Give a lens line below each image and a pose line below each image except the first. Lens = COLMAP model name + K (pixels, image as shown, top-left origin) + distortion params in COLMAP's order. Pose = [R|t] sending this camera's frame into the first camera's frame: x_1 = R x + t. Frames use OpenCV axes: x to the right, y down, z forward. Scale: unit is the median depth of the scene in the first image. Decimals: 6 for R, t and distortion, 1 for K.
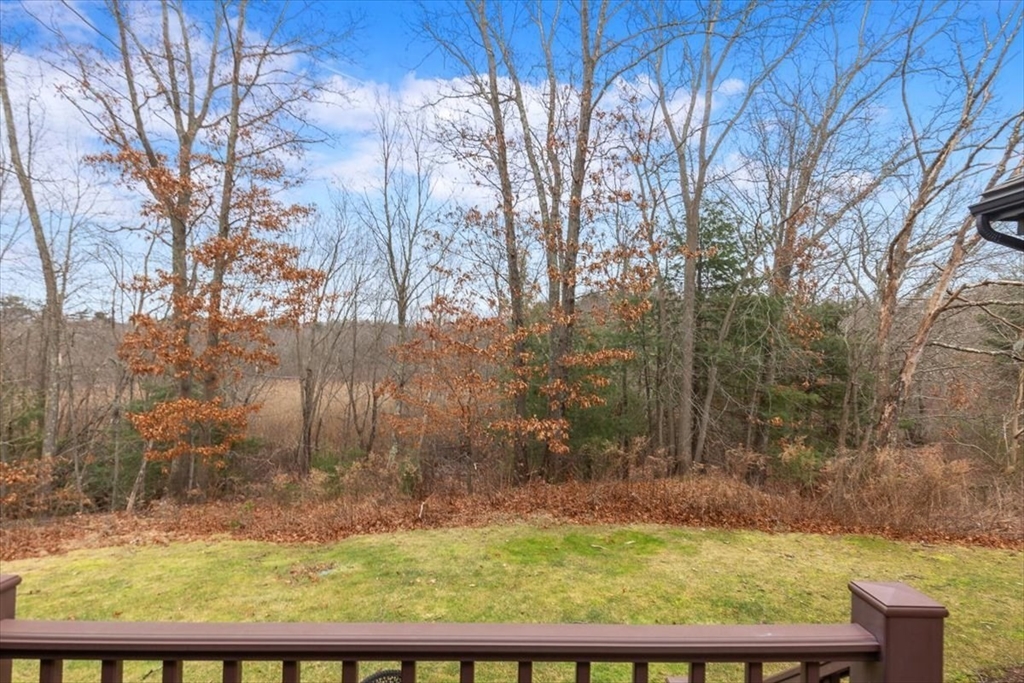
lens RADIAL K [[510.4, 0, 514.4], [0, 510.4, 354.6], [0, 0, 1]] dist [-0.005236, -0.000731]
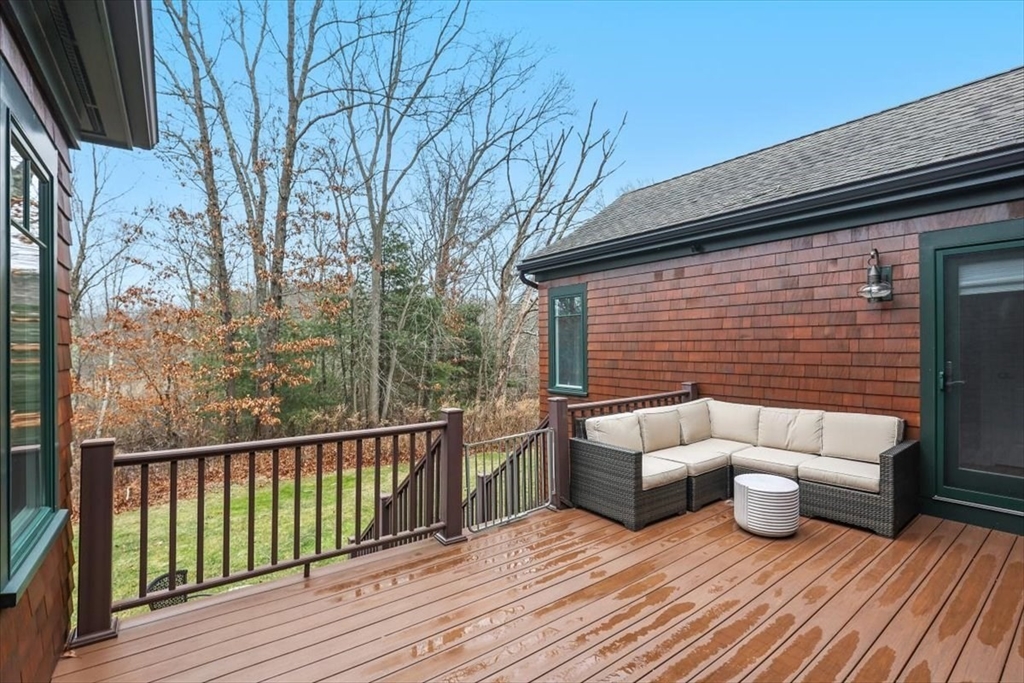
lens RADIAL K [[453.7, 0, 514.8], [0, 453.7, 326.8], [0, 0, 1]] dist [-0.002264, -0.000496]
pose [[0.805637, 0.003718, 0.592398, -0.059837], [0.015441, 0.999509, -0.027272, 0.000462], [-0.592209, 0.031118, 0.805183, -0.146371]]
